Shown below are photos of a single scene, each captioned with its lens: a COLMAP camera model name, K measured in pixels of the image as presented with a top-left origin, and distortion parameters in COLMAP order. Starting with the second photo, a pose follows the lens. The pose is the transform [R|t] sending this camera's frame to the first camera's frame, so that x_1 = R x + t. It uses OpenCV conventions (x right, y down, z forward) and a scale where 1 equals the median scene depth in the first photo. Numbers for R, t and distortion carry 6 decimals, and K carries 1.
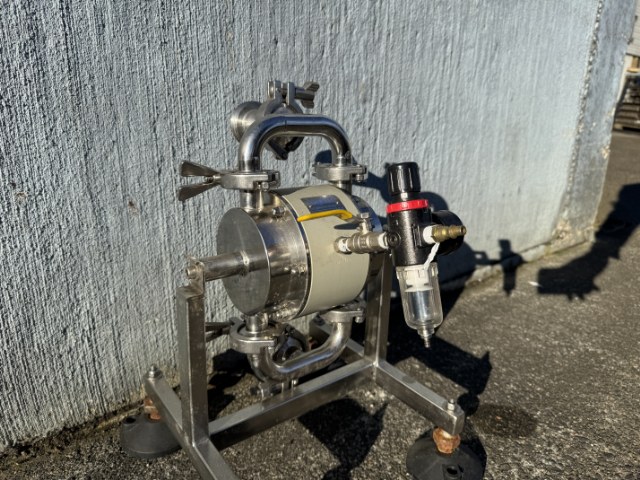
lens RADIAL K [[459.8, 0, 323.5], [0, 459.8, 232.1], [0, 0, 1]] dist [0.001981, -0.027431]
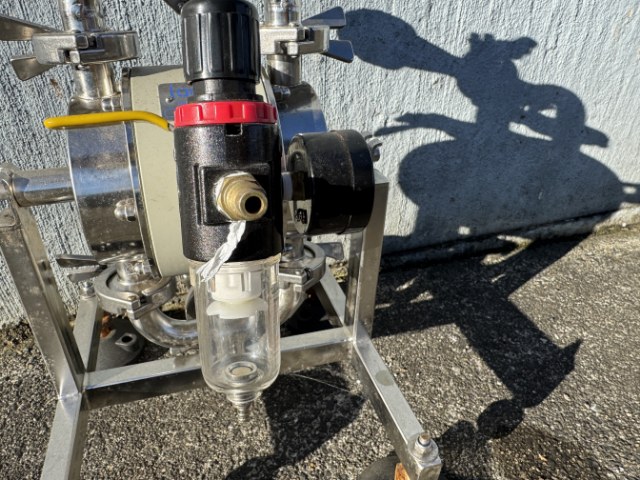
lens RADIAL K [[453.0, 0, 286.6], [0, 453.0, 238.5], [0, 0, 1]] dist [-0.008078, 0.002111]
pose [[0.915609, 0.172081, -0.363385, 0.244498], [-0.073148, 0.959994, 0.270297, -0.038862], [0.395360, -0.220906, 0.891566, 0.379543]]
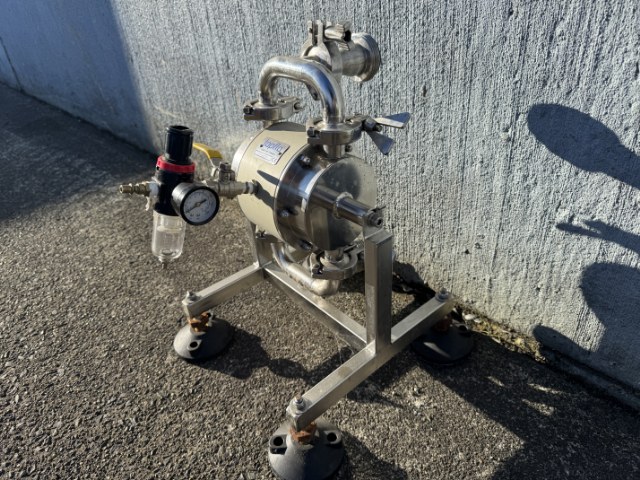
lens RADIAL K [[461.7, 0, 320.0], [0, 461.7, 240.0], [0, 0, 1]] dist [-0.010829, -0.006408]
pose [[0.040015, 0.505234, -0.862054, 0.799807], [-0.195560, 0.850020, 0.489103, -0.327510], [0.979875, 0.149012, 0.132816, 0.747363]]
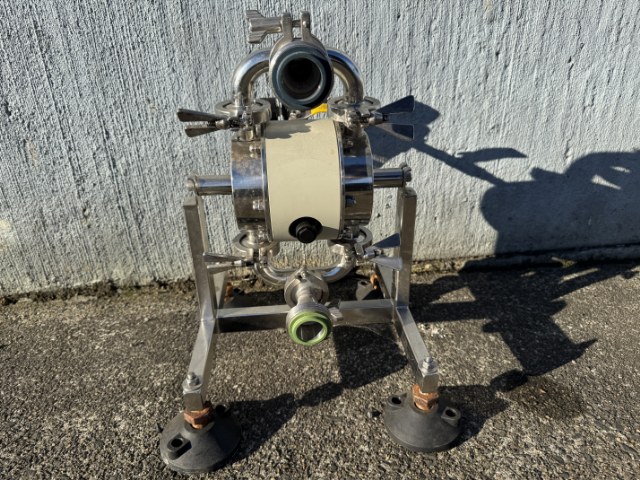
lens RADIAL K [[459.6, 0, 323.9], [0, 459.6, 241.7], [0, 0, 1]] dist [-0.008845, -0.004365]
pose [[0.829386, 0.203533, -0.520282, 0.463370], [-0.108519, 0.972231, 0.207342, -0.024650], [0.548035, -0.115506, 0.828442, 0.056211]]
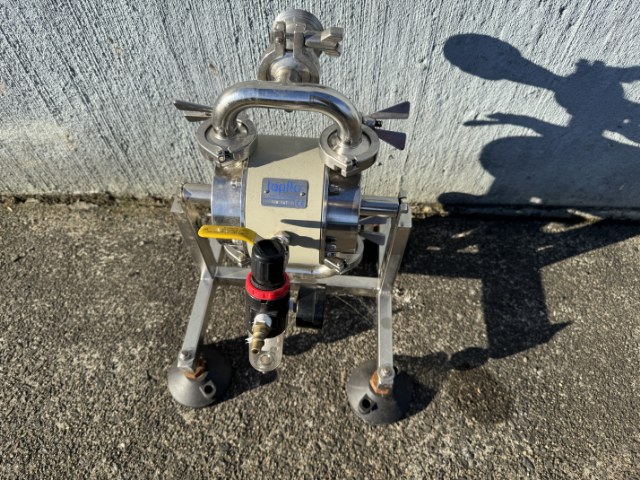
lens RADIAL K [[461.7, 0, 320.0], [0, 461.7, 240.0], [0, 0, 1]] dist [-0.010829, -0.006408]
pose [[0.736626, 0.545768, -0.399400, 0.369342], [-0.164096, 0.717154, 0.677320, -0.485087], [0.656091, -0.433392, 0.617832, 0.307571]]
